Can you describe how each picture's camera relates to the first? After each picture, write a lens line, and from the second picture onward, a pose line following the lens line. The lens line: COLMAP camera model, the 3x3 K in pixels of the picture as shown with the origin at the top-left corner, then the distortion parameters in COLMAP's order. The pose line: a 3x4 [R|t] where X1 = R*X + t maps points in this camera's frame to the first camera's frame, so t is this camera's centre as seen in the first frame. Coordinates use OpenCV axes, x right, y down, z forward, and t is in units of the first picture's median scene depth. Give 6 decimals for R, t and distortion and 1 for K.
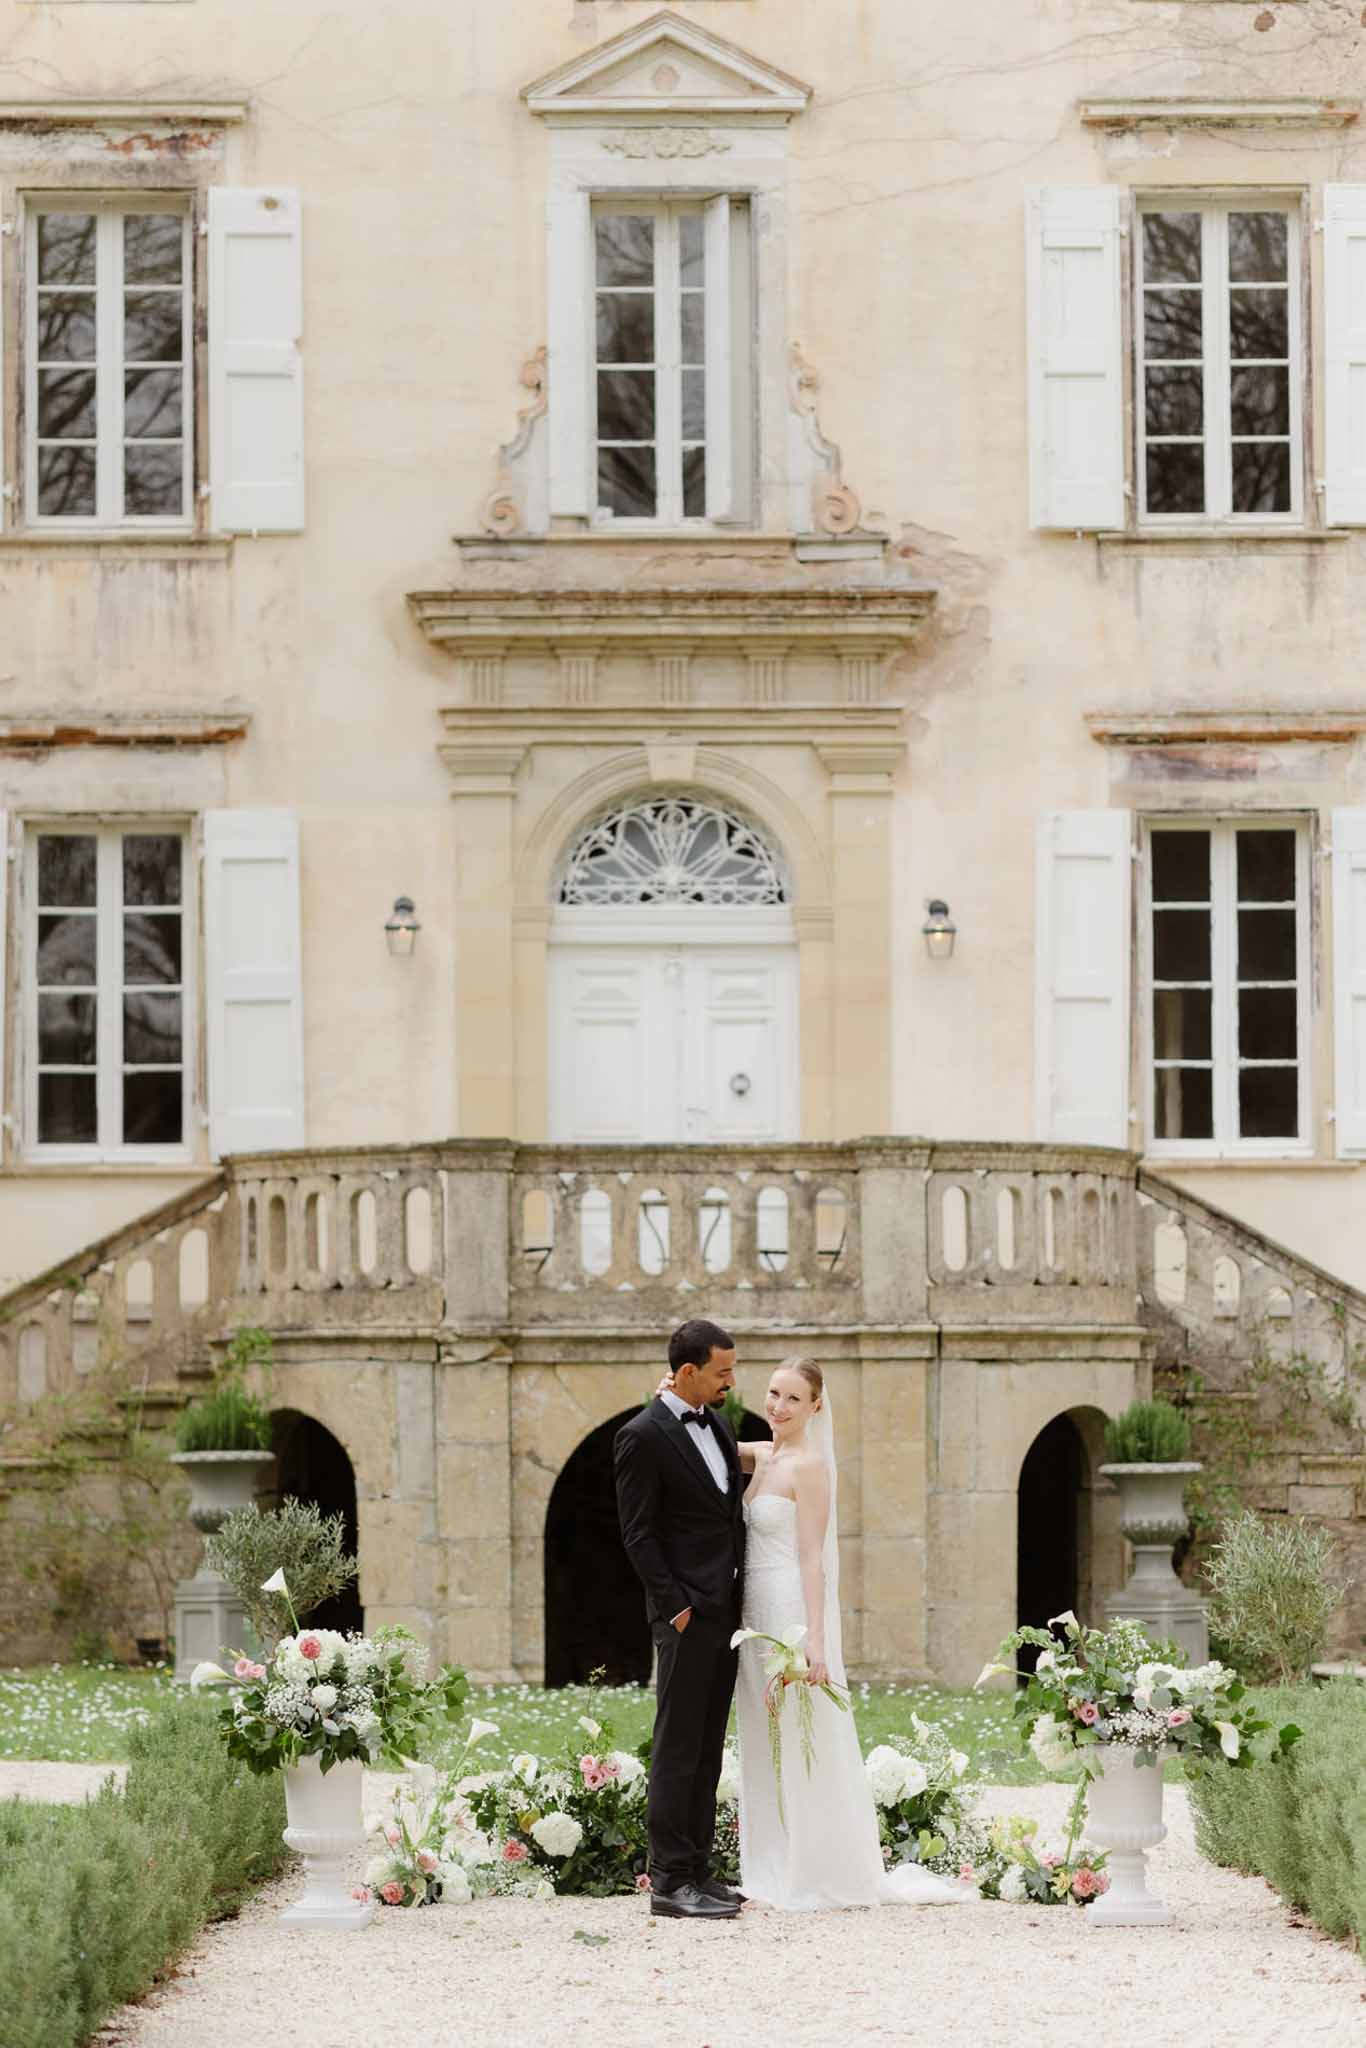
lens RADIAL K [[6719.0, 0, 683.0], [0, 6719.0, 1024.0], [0, 0, 1]] dist [-0.103435, 0.976115]
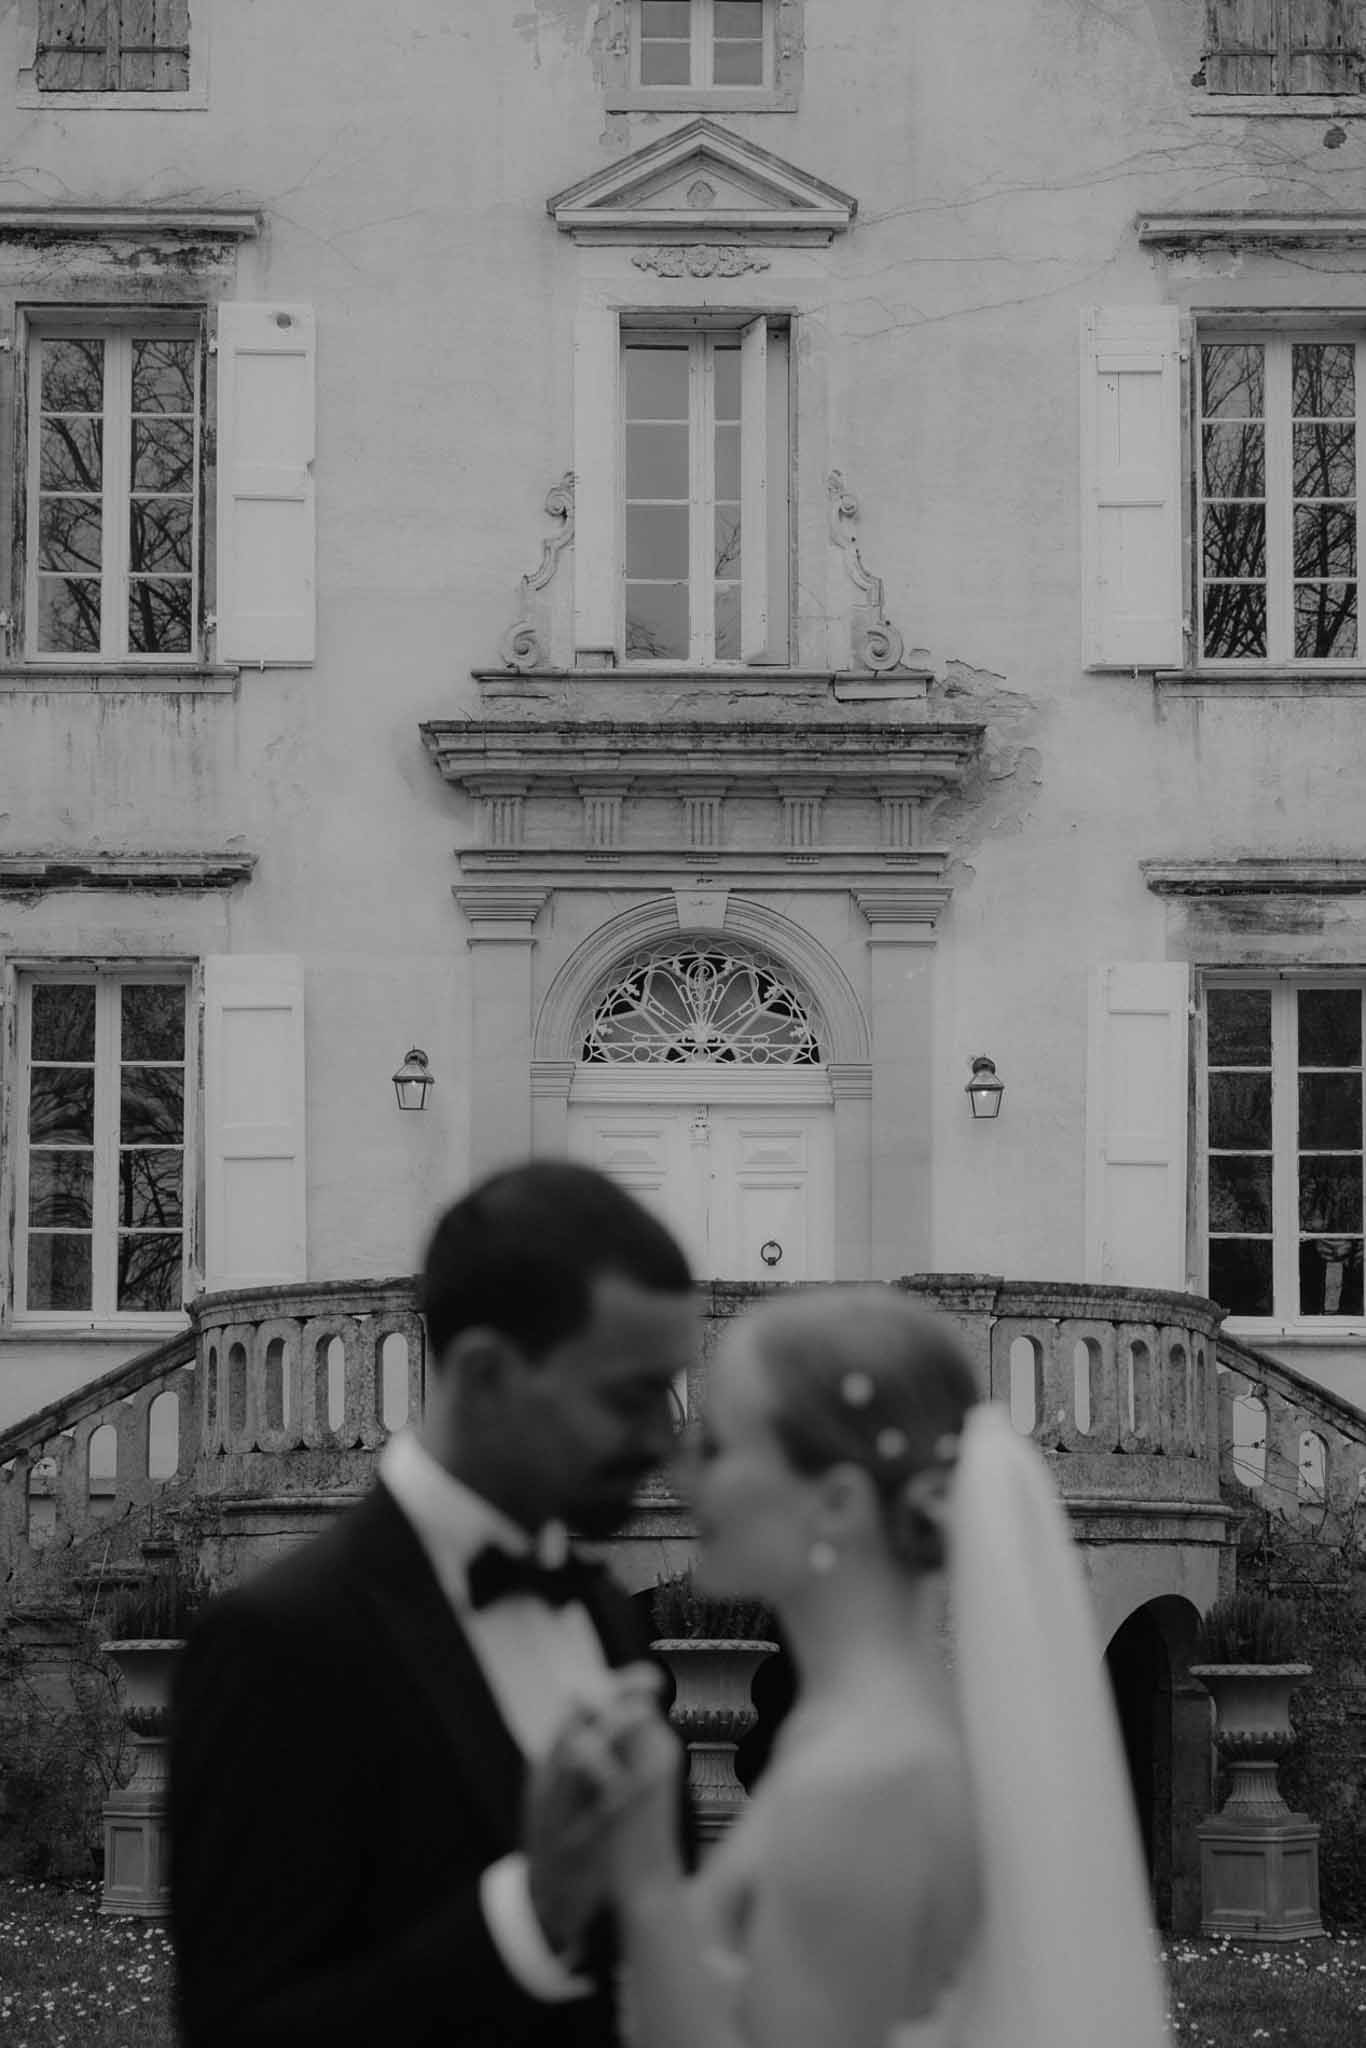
lens RADIAL K [[3771.8, 0, 690.1], [0, 3771.8, 1338.5], [0, 0, 1]] dist [0.005816, 0.039176]
pose [[0.999903, 0.008901, -0.010681, 0.002938], [-0.009048, 0.999863, -0.013868, 0.028561], [0.010556, 0.013963, 0.999847, 0.471880]]
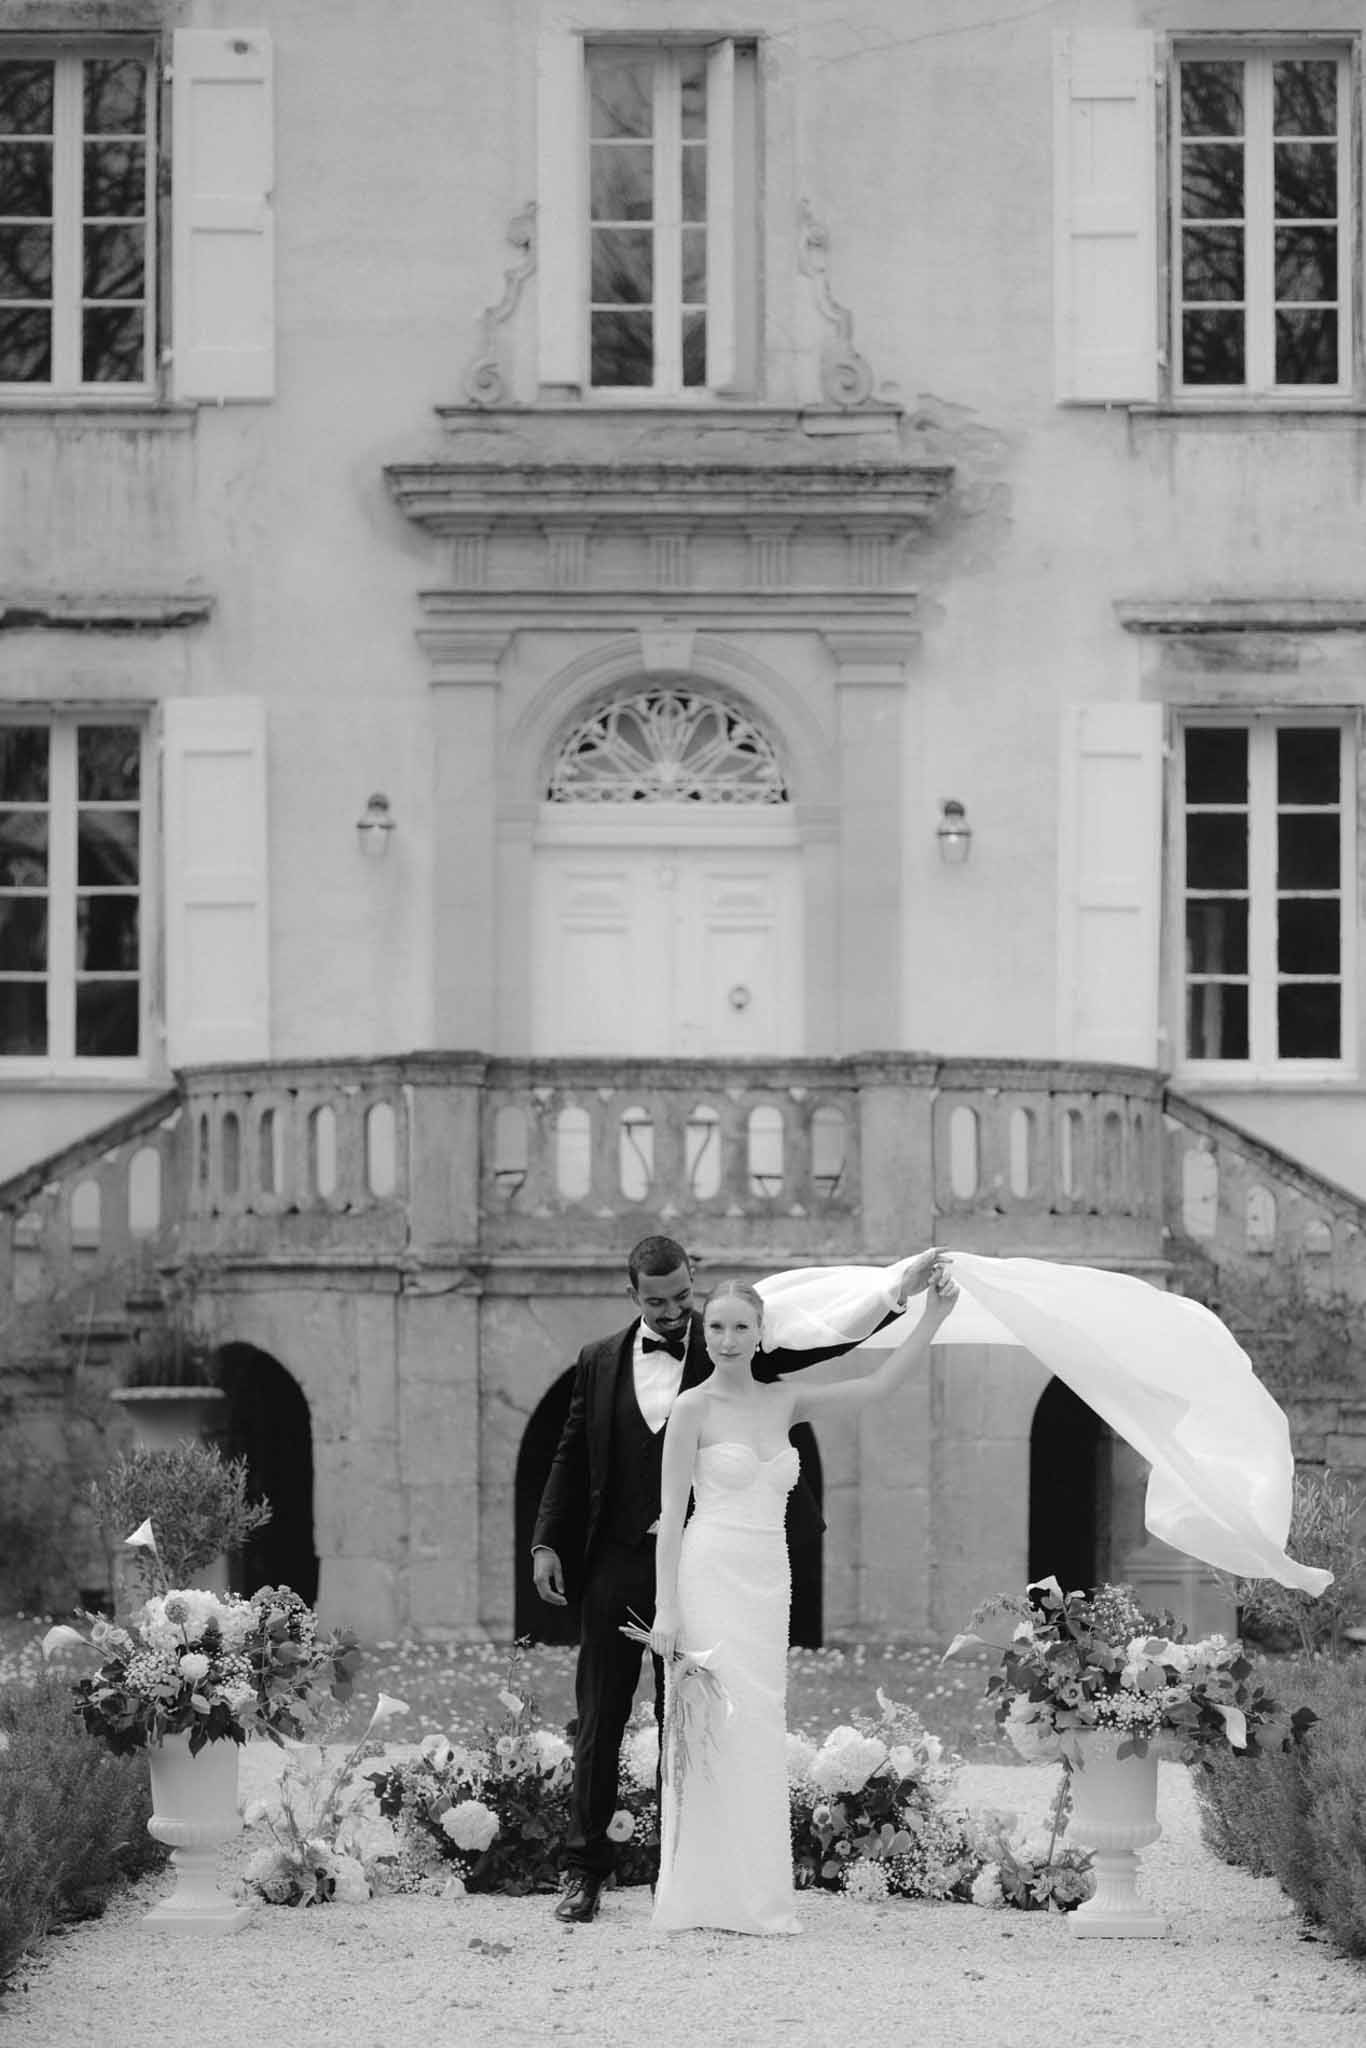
lens RADIAL K [[6731.7, 0, 581.1], [0, 6731.7, 1023.2], [0, 0, 1]] dist [-0.085376, 0.693163]
pose [[0.999667, 0.006923, -0.024842, 0.009838], [-0.006716, 0.999942, 0.008421, 0.004832], [0.024898, -0.008251, 0.999656, 0.069718]]
